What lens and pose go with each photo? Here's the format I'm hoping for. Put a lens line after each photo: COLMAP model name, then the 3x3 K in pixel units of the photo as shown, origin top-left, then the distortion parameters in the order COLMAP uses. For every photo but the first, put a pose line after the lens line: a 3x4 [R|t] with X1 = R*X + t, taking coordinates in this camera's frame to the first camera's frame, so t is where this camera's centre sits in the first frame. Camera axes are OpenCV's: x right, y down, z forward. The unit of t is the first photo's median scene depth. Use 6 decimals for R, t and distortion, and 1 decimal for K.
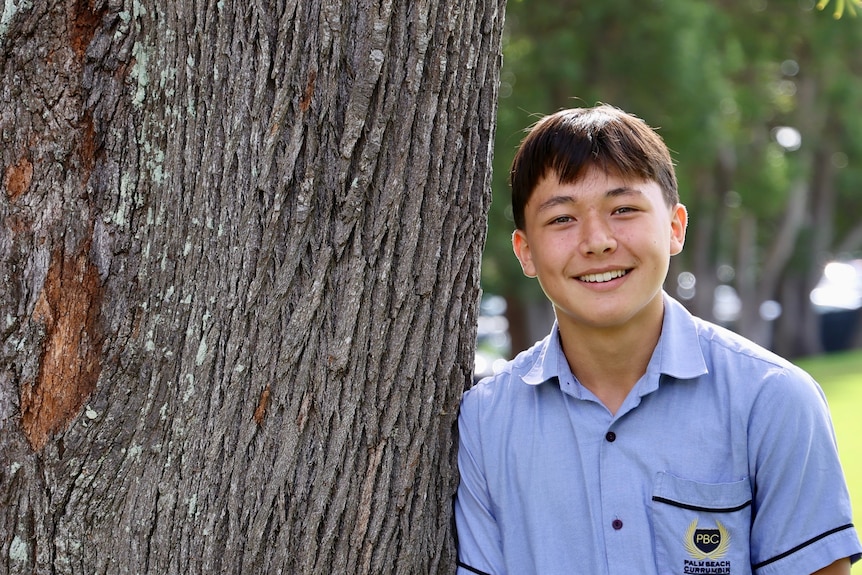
lens RADIAL K [[4532.7, 0, 428.3], [0, 4532.7, 294.2], [0, 0, 1]] dist [0.198144, 0.000000]
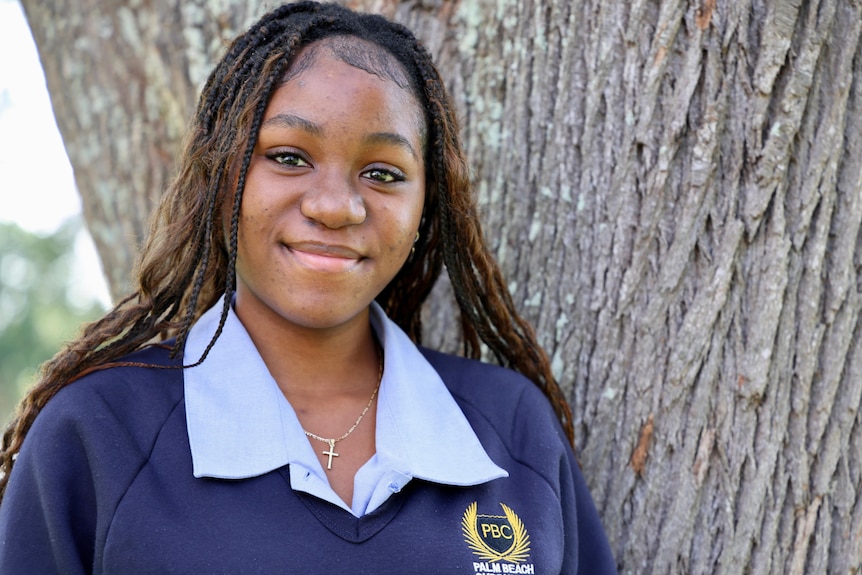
lens RADIAL K [[2549.8, 0, 420.1], [0, 2549.8, 274.6], [0, 0, 1]] dist [0.554139, 0.000000]
pose [[0.996570, -0.003746, -0.082669, -0.037969], [-0.000825, 0.998476, -0.055191, 0.019926], [0.082750, 0.055069, 0.995048, 0.595887]]
